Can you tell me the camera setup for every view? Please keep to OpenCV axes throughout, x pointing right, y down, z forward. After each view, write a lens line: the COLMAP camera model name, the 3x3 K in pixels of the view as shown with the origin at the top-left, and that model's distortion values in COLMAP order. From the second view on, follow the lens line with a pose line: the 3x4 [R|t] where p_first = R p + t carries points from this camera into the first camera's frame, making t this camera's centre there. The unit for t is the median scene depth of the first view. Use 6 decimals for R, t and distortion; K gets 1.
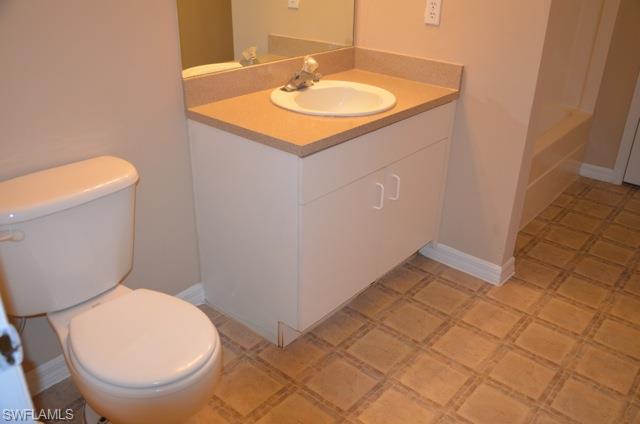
lens RADIAL K [[560.6, 0, 320.0], [0, 560.6, 212.0], [0, 0, 1]] dist [0.007172, 0.015660]
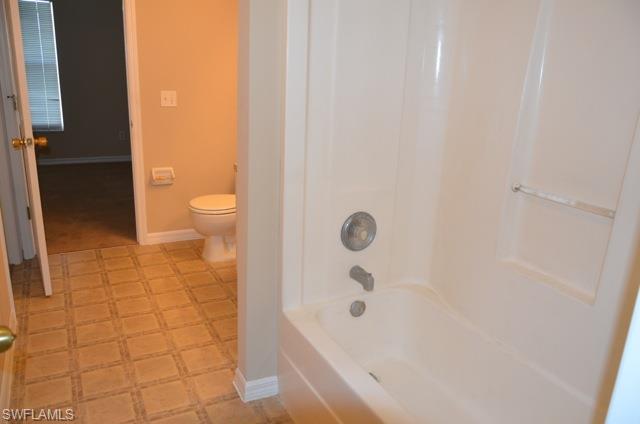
lens RADIAL K [[534.6, 0, 320.0], [0, 534.6, 212.0], [0, 0, 1]] dist [-0.000496, -0.003686]
pose [[-0.402455, 0.165560, -0.900344, 1.252682], [-0.484885, 0.795662, 0.363055, -0.622233], [0.776477, 0.582677, -0.239940, 1.383028]]
